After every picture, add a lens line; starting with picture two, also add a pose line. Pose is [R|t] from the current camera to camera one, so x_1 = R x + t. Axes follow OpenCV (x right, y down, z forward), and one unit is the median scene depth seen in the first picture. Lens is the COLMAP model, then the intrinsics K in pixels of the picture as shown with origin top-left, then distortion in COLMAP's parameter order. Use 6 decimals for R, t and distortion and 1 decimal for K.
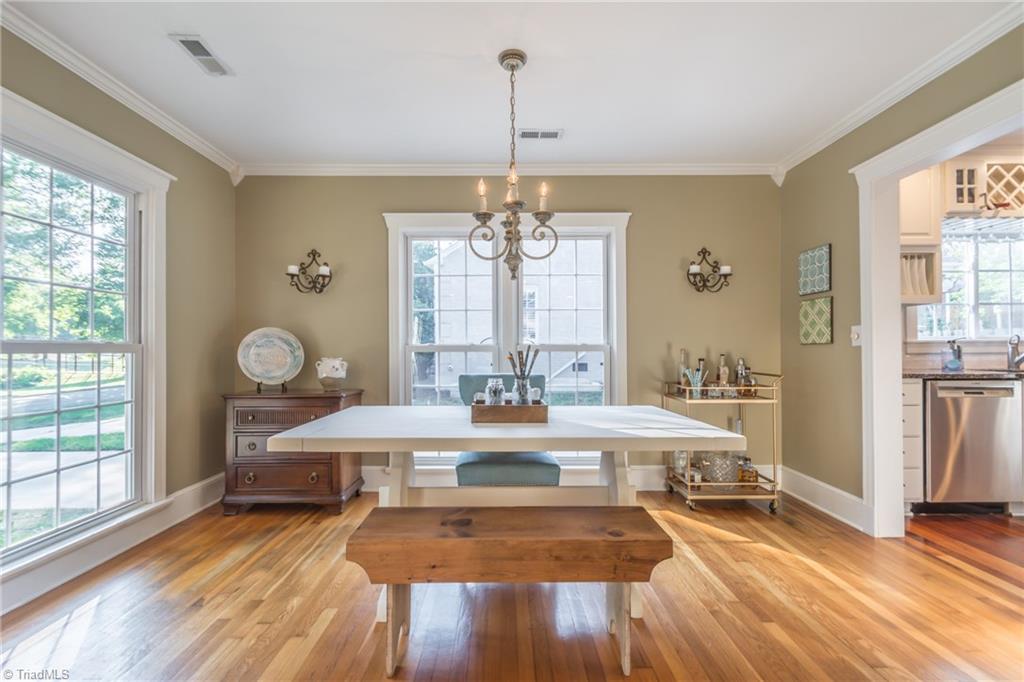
lens RADIAL K [[449.5, 0, 506.5], [0, 449.5, 351.6], [0, 0, 1]] dist [0.005089, -0.001028]
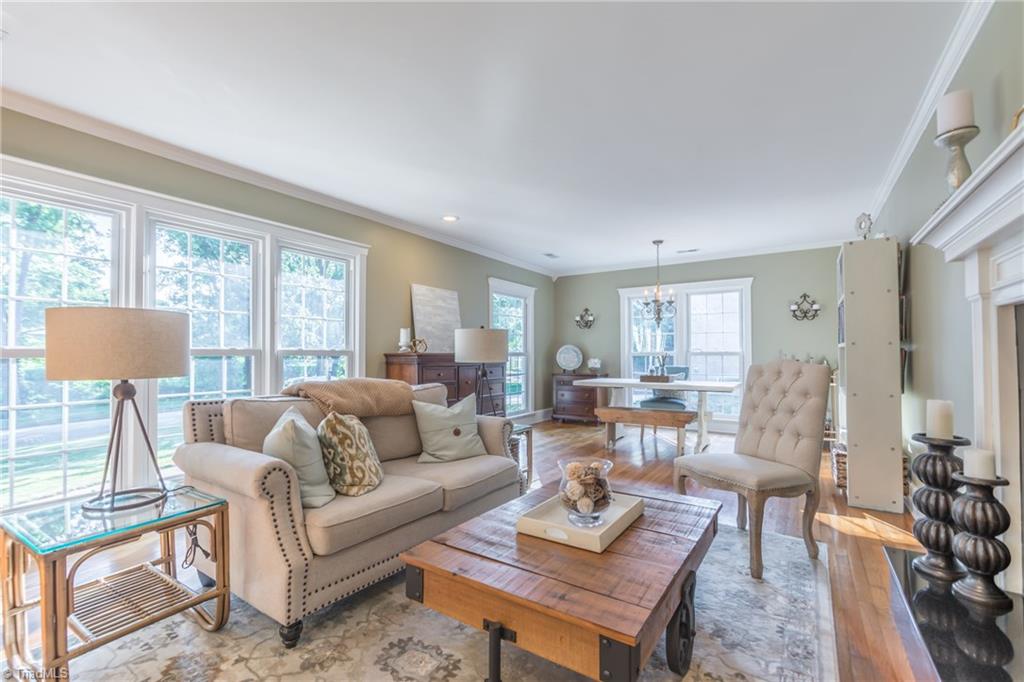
lens RADIAL K [[449.5, 0, 506.5], [0, 449.5, 351.6], [0, 0, 1]] dist [0.005089, -0.001028]
pose [[0.835150, -0.004752, -0.550002, 0.470759], [-0.000821, 0.999951, -0.009886, 0.001994], [0.550022, 0.008708, 0.835105, -1.088325]]
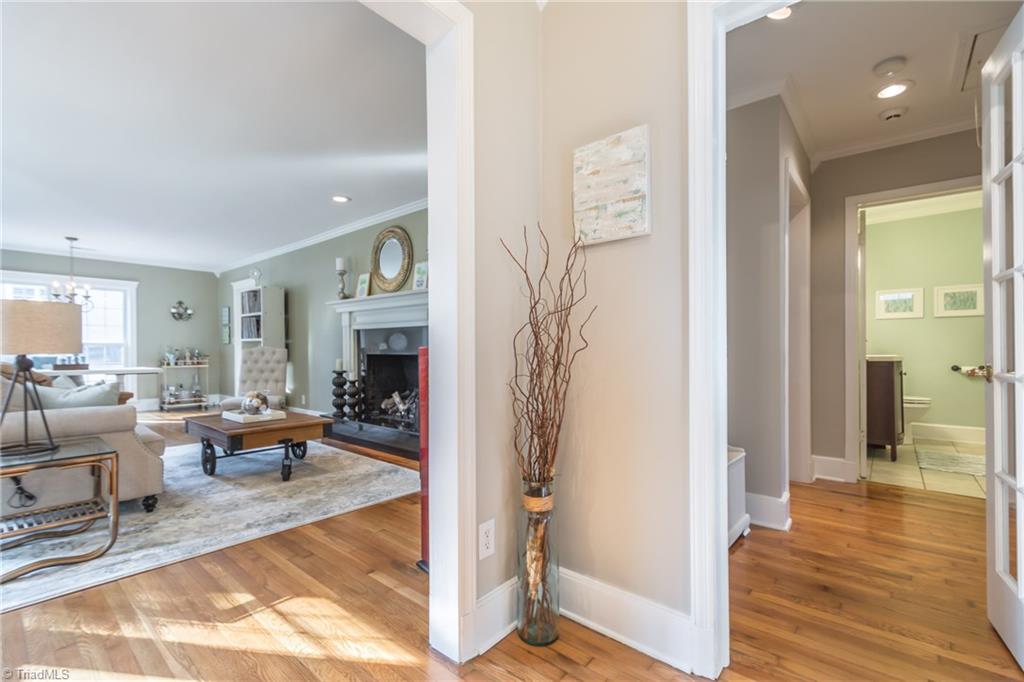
lens RADIAL K [[449.5, 0, 506.5], [0, 449.5, 351.6], [0, 0, 1]] dist [0.005089, -0.001028]
pose [[0.650698, -0.002686, 0.759332, -0.236729], [0.001293, 0.999996, 0.002429, 0.024440], [-0.759336, -0.000599, 0.650699, -1.885024]]
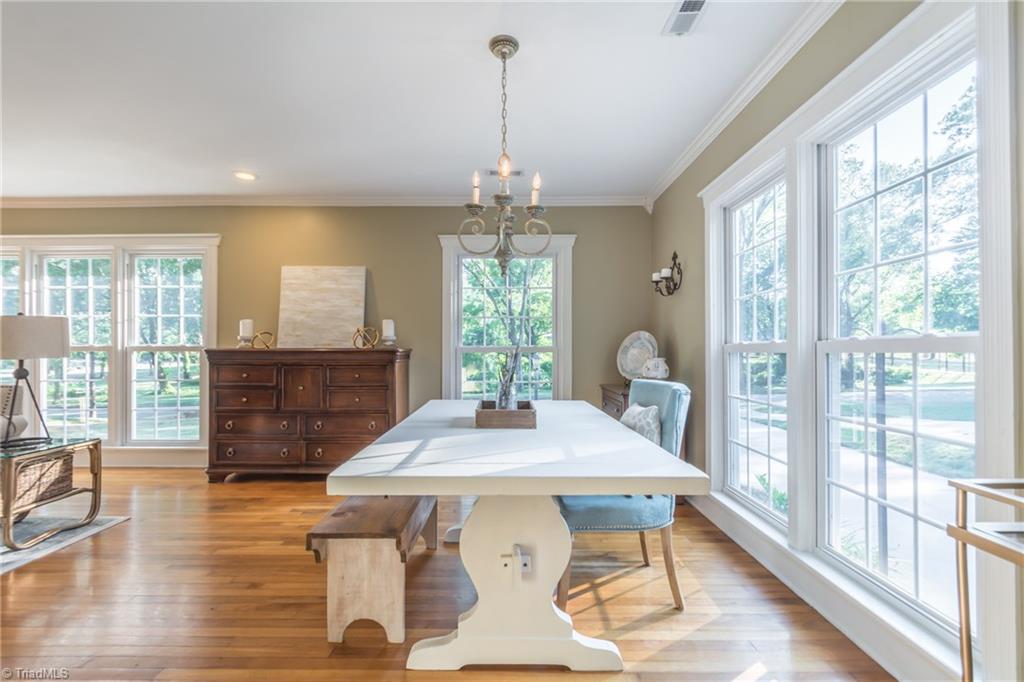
lens RADIAL K [[449.5, 0, 506.5], [0, 449.5, 351.6], [0, 0, 1]] dist [0.005089, -0.001028]
pose [[-0.010128, -0.001663, -0.999947, 0.650779], [-0.003330, 0.999993, -0.001629, 0.001216], [0.999943, 0.003313, -0.010133, 0.685097]]
